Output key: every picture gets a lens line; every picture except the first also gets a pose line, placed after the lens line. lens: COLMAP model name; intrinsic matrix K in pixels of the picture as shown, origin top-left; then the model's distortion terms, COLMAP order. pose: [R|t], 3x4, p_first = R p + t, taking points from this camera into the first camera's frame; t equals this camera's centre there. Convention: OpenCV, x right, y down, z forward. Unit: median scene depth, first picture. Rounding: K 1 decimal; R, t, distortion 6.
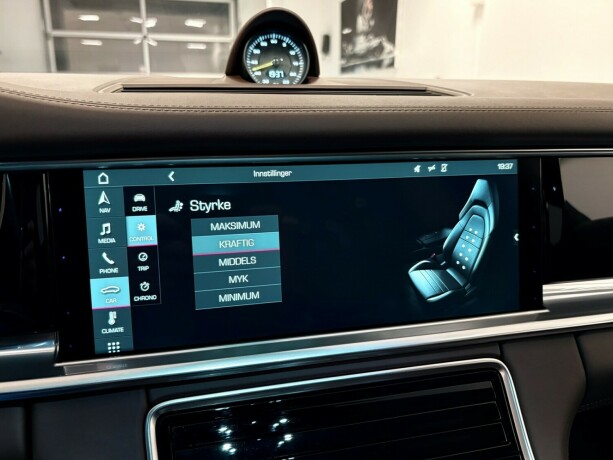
lens RADIAL K [[505.8, 0, 306.5], [0, 505.8, 230.0], [0, 0, 1]] dist [-0.008477, 0.004868]
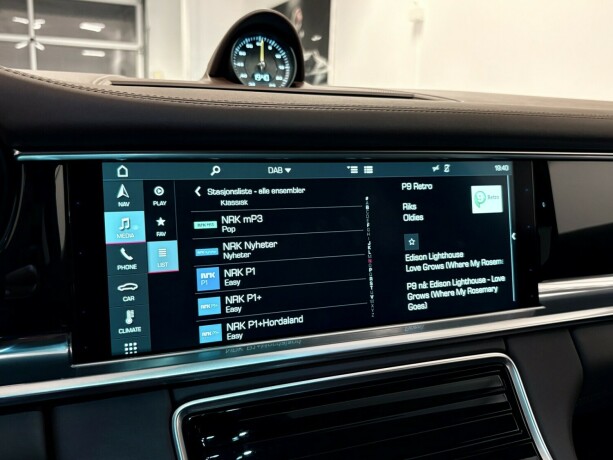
lens RADIAL K [[583.4, 0, 306.5], [0, 583.4, 230.0], [0, 0, 1]] dist [0.003422, -0.019946]
pose [[0.989496, -0.005861, 0.144444, -0.175536], [0.015282, 0.997820, -0.064203, 0.071241], [-0.143753, 0.065736, 0.987428, -0.120917]]
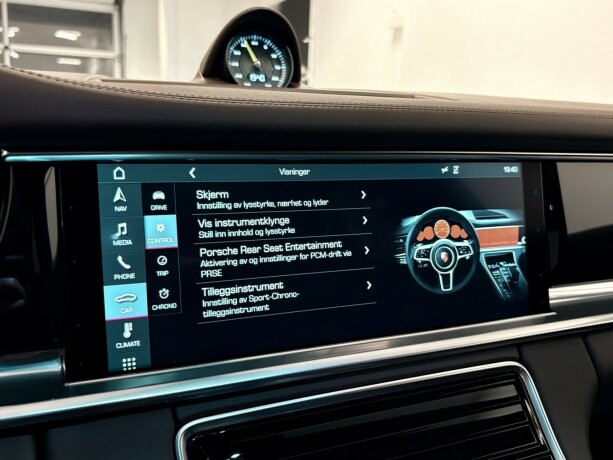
lens RADIAL K [[583.4, 0, 306.5], [0, 583.4, 230.0], [0, 0, 1]] dist [0.003422, -0.019946]
pose [[0.983545, -0.012921, 0.180202, -0.213620], [0.027249, 0.996638, -0.077268, 0.071806], [-0.178597, 0.080907, 0.980590, -0.059225]]
